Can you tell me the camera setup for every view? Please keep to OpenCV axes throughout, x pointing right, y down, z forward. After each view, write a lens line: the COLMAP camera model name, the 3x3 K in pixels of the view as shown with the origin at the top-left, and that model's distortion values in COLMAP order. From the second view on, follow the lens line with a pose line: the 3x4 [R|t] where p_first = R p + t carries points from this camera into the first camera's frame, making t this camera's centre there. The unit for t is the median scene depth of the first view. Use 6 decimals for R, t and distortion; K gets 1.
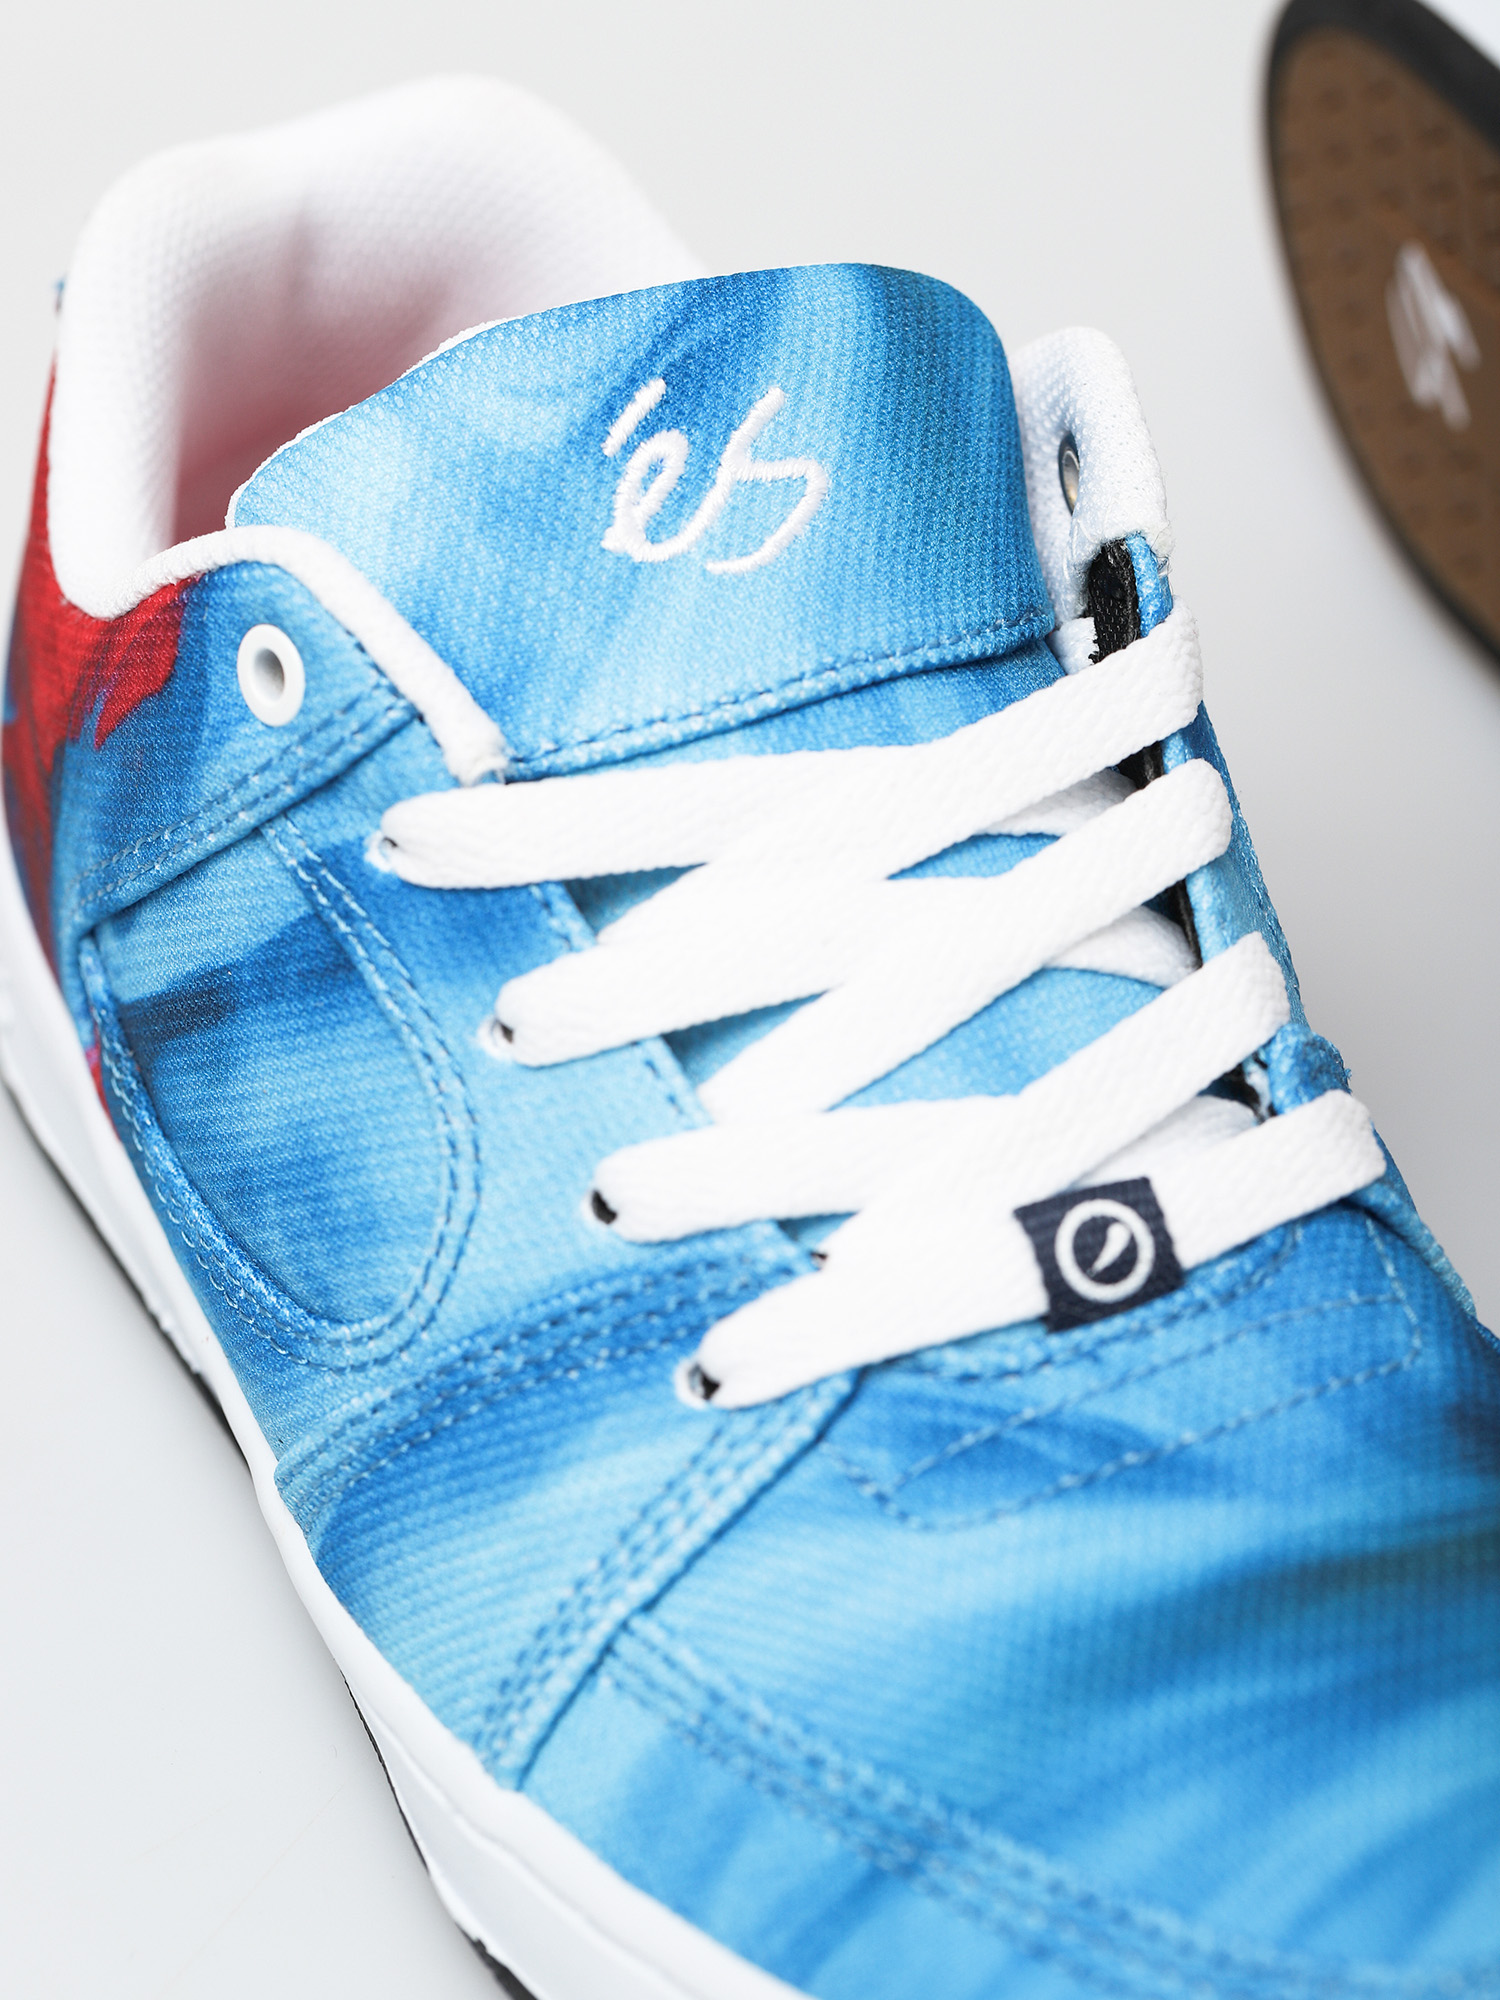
lens RADIAL K [[6992.6, 0, 750.0], [0, 6992.6, 1000.0], [0, 0, 1]] dist [-0.077543, 1.926021]
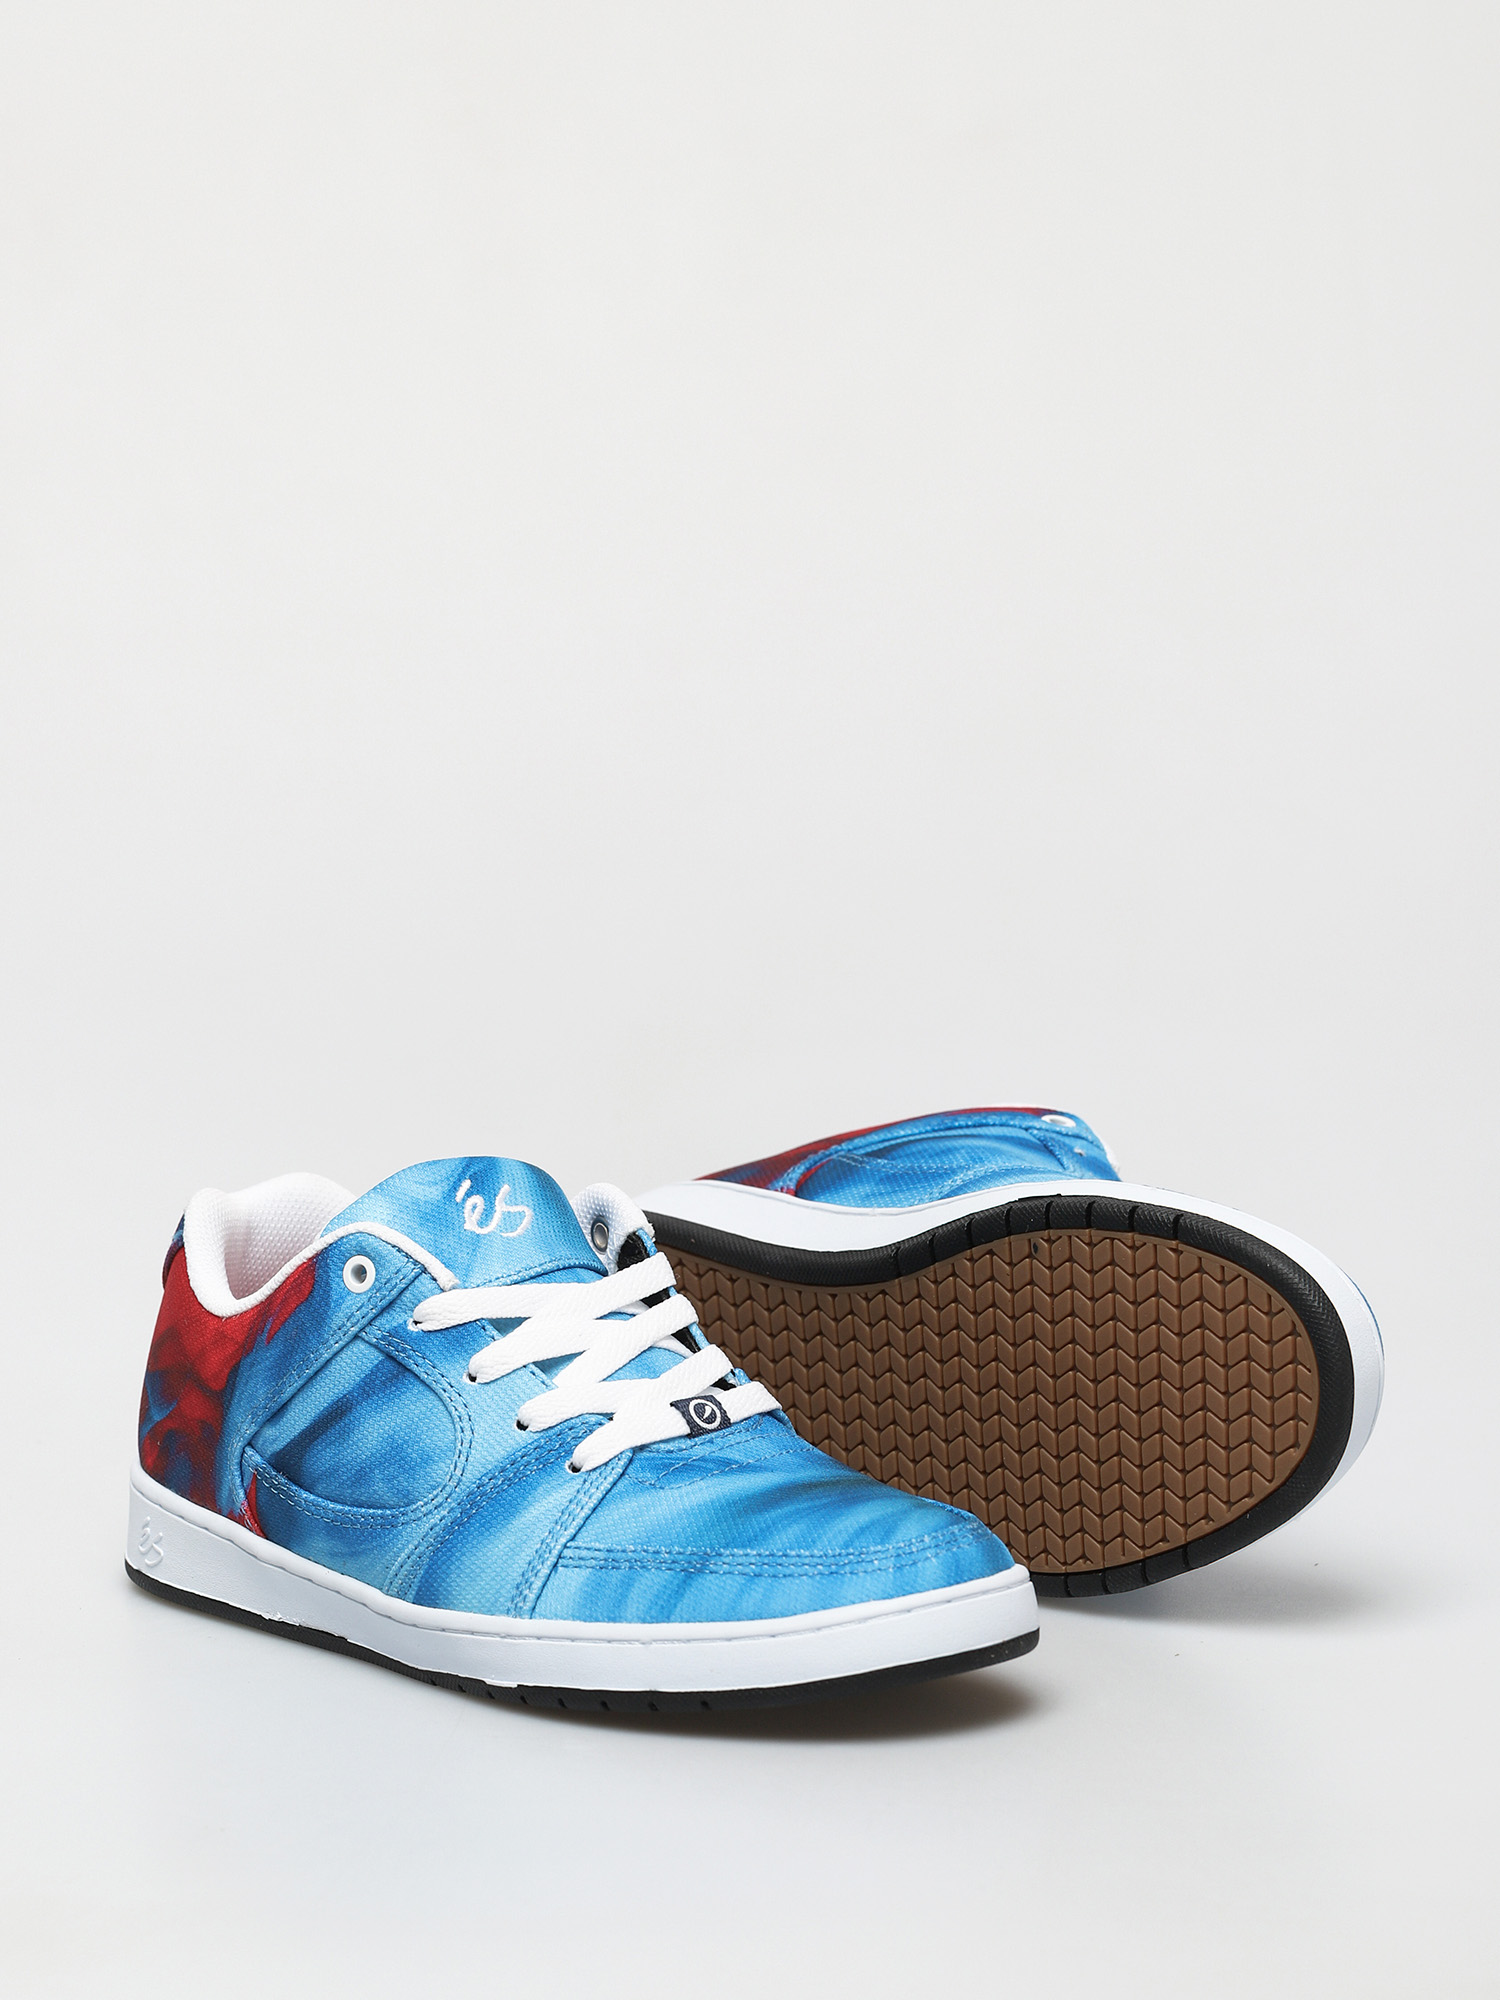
lens RADIAL K [[6992.6, 0, 750.0], [0, 6992.6, 1000.0], [0, 0, 1]] dist [-0.077543, 1.926021]
pose [[0.953567, -0.058955, 0.295354, -0.730990], [0.172903, 0.910113, -0.376562, 0.920017], [-0.246605, 0.410145, 0.878047, -1.490652]]
